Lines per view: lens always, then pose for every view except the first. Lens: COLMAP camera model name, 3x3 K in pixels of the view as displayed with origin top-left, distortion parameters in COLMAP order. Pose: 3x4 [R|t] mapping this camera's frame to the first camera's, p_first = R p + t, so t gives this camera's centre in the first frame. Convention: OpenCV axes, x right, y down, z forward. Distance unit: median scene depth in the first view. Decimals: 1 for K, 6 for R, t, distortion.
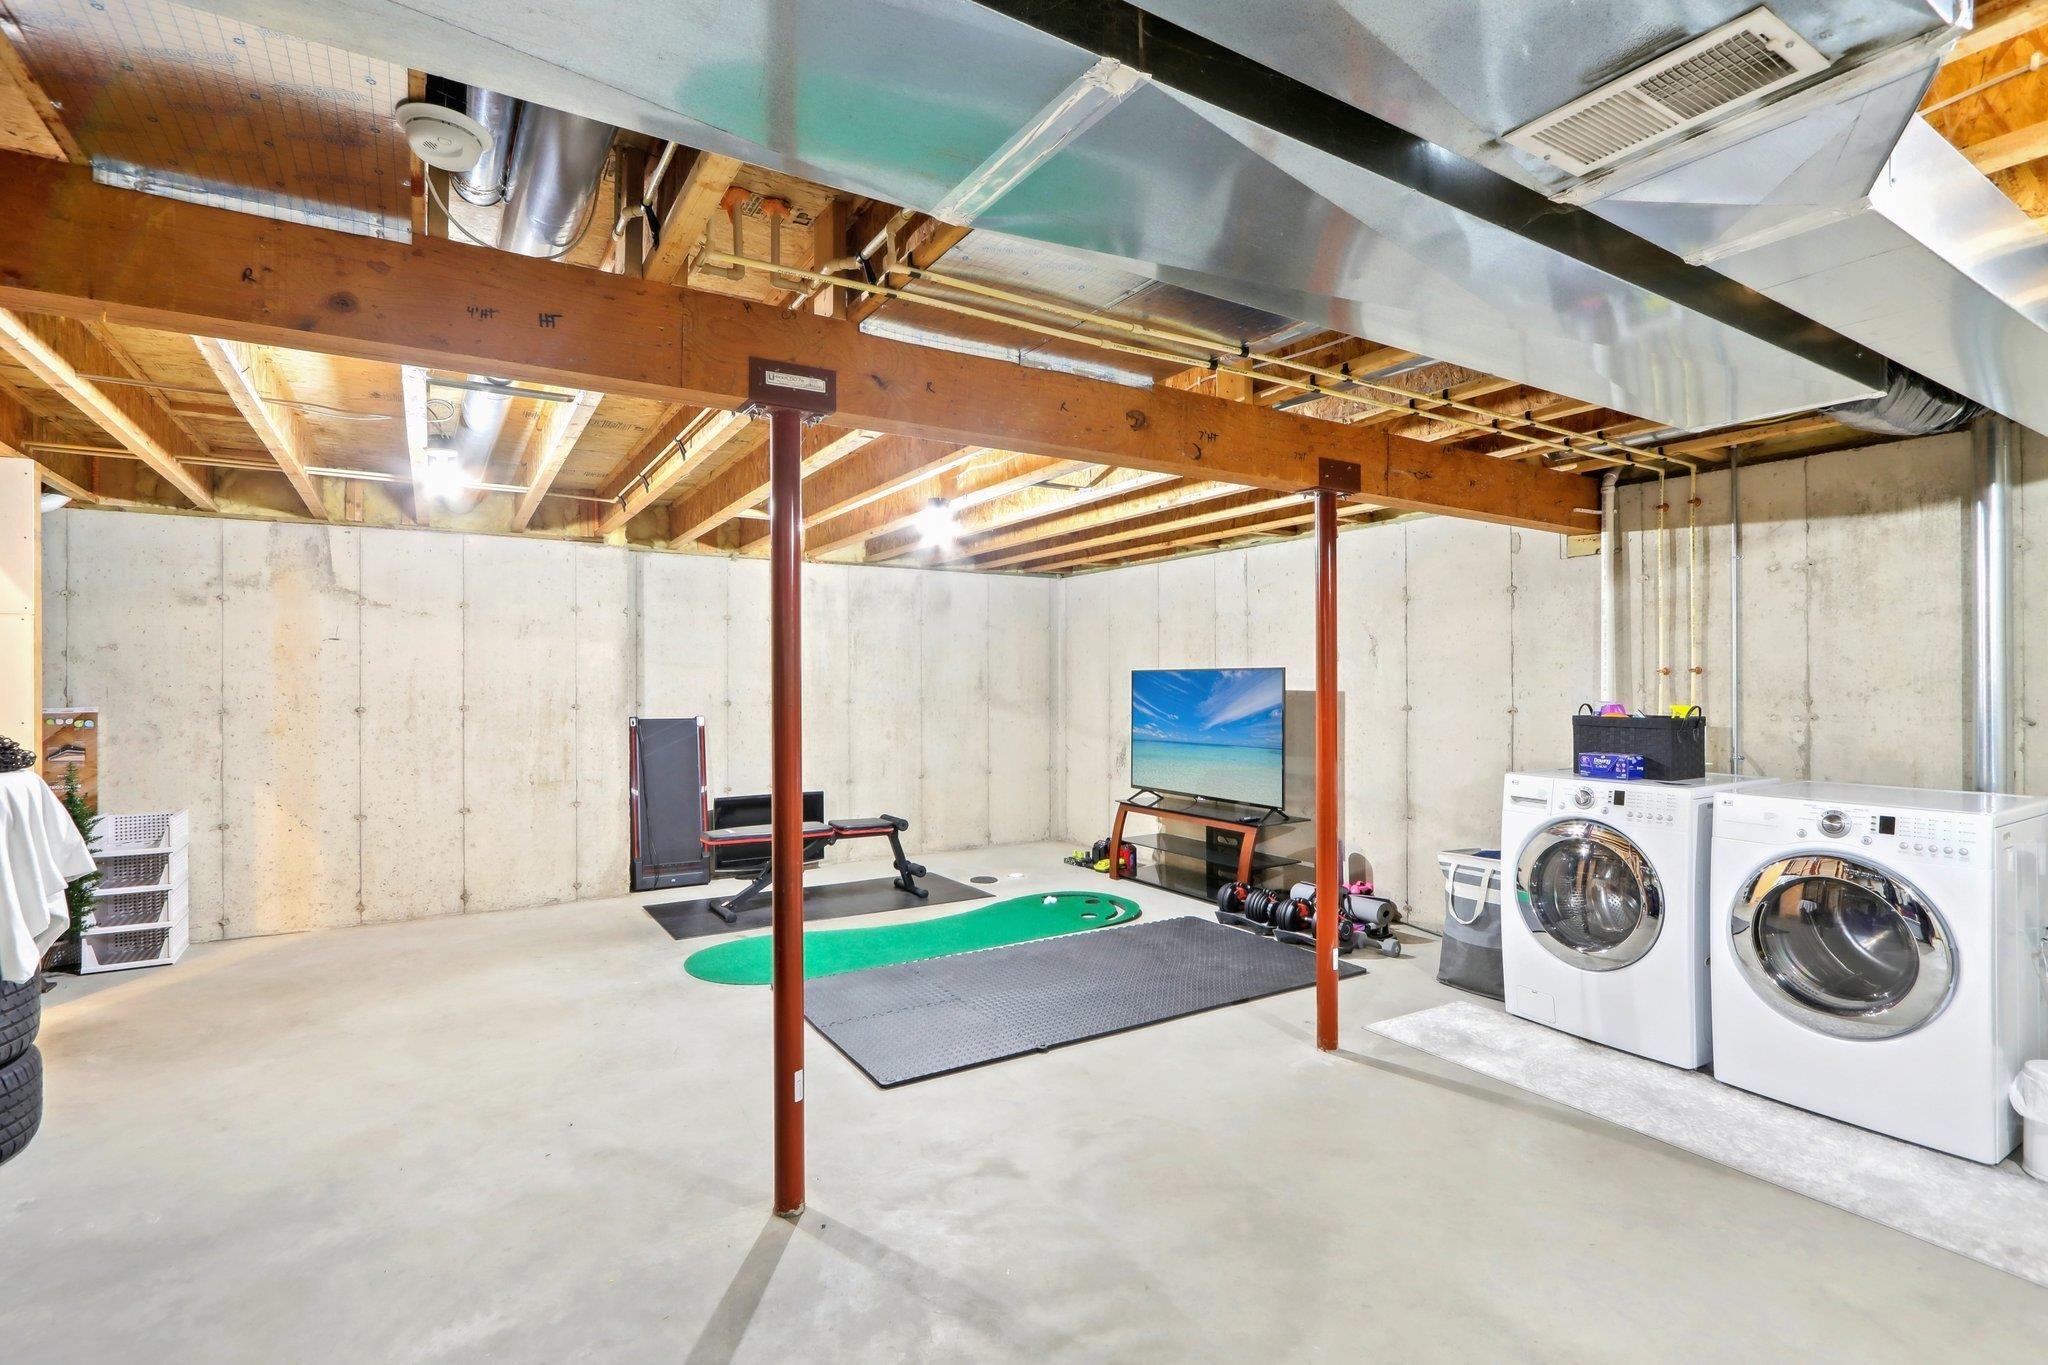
lens RADIAL K [[956.5, 0, 1027.0], [0, 956.5, 681.8], [0, 0, 1]] dist [-0.002883, -0.000185]
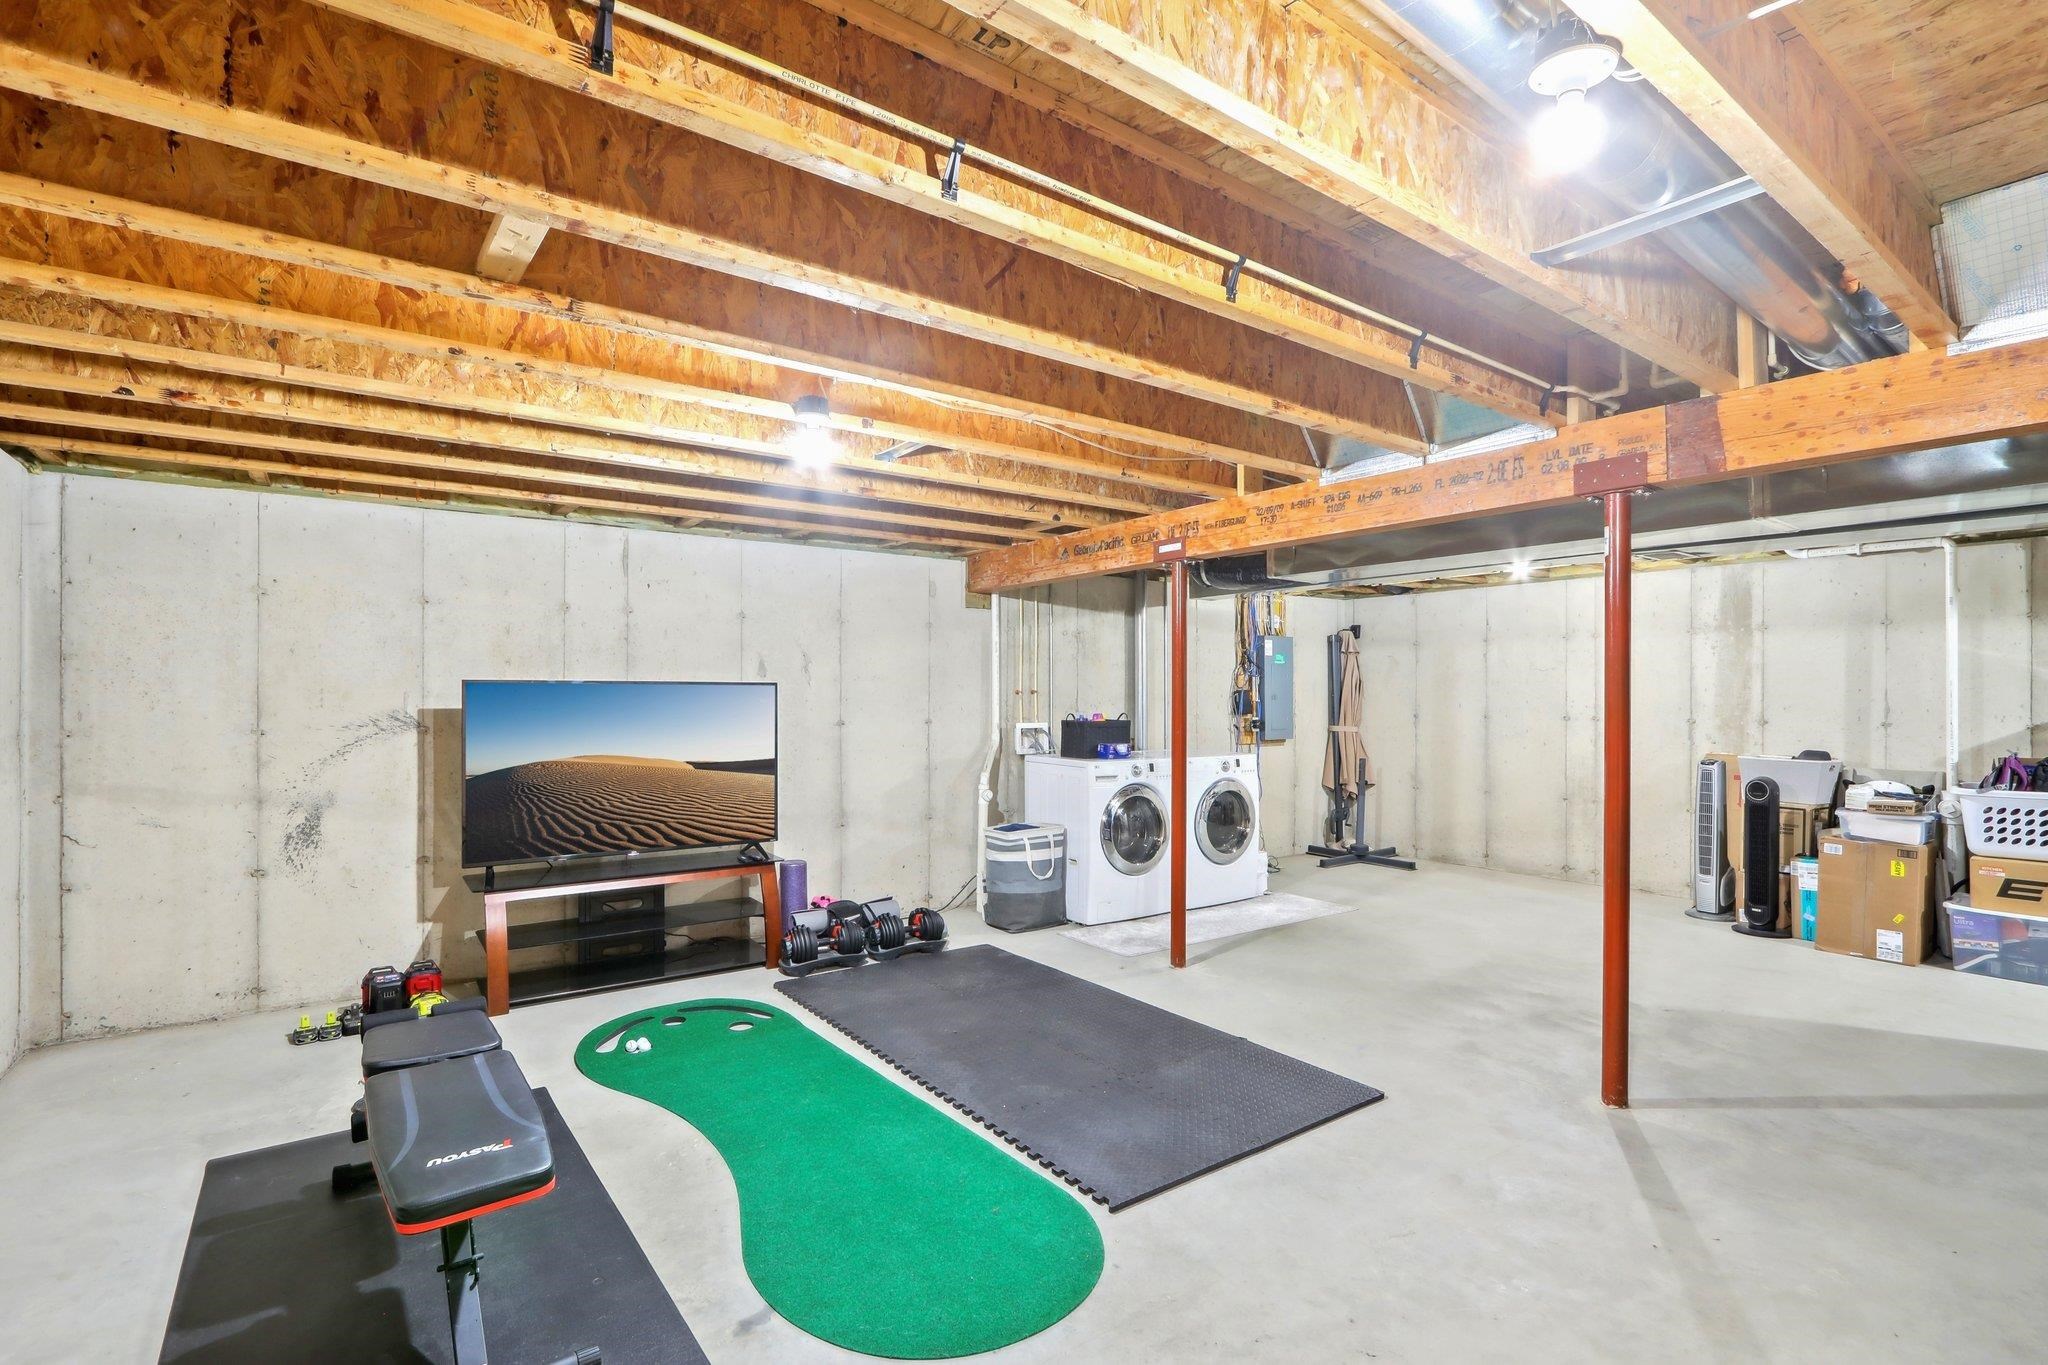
lens RADIAL K [[956.5, 0, 1027.9], [0, 956.5, 692.0], [0, 0, 1]] dist [-0.002883, -0.000185]
pose [[-0.081681, 0.005220, 0.996645, -0.955068], [-0.002205, 0.999983, -0.005418, -0.003042], [-0.996656, -0.002640, -0.081669, 1.221937]]
